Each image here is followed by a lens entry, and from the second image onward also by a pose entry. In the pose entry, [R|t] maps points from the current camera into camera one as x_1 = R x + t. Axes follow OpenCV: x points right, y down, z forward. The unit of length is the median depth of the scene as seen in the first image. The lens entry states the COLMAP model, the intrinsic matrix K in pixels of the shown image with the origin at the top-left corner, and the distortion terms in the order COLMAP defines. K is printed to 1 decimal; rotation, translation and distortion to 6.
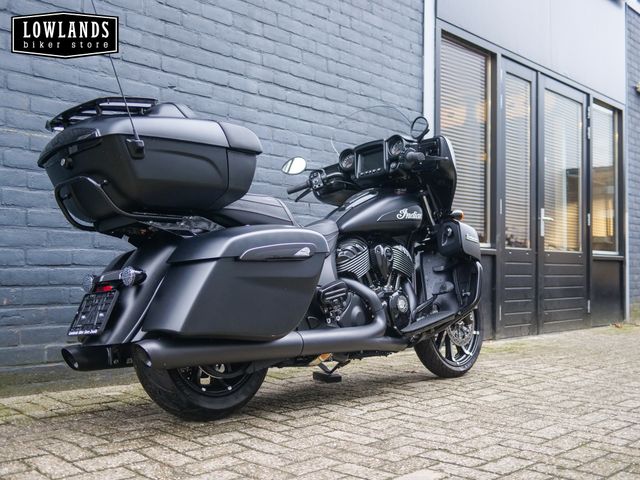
lens RADIAL K [[734.4, 0, 320.0], [0, 734.4, 240.0], [0, 0, 1]] dist [-0.016668, 0.037201]
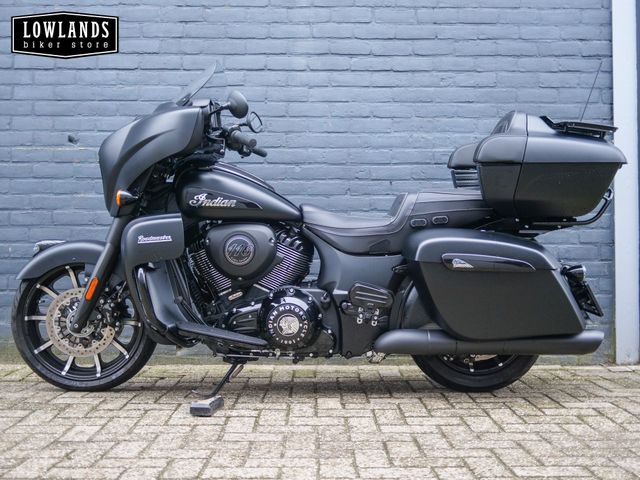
lens RADIAL K [[734.4, 0, 320.0], [0, 734.4, 240.0], [0, 0, 1]] dist [-0.016668, 0.037201]
pose [[0.686778, -0.032529, -0.726139, 0.591574], [0.039033, 0.999207, -0.007845, 0.024687], [0.725819, -0.022955, 0.687503, 0.364745]]
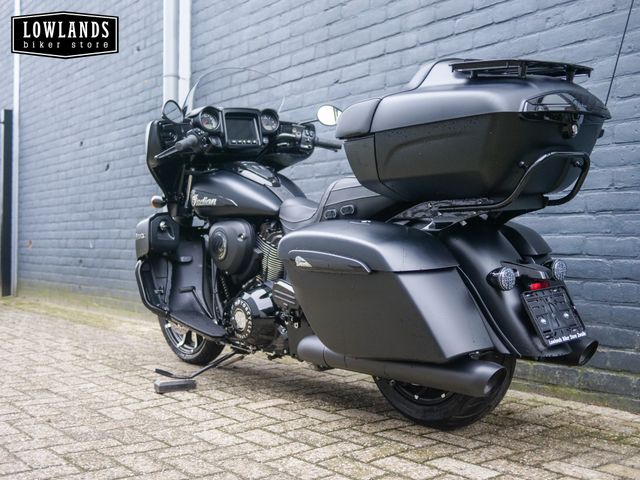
lens RADIAL K [[734.4, 0, 320.0], [0, 734.4, 240.0], [0, 0, 1]] dist [-0.016668, 0.037201]
pose [[-0.143979, -0.026648, -0.989222, 0.750953], [0.032665, 0.998965, -0.031665, 0.046777], [0.989041, -0.036872, -0.142960, 0.995959]]
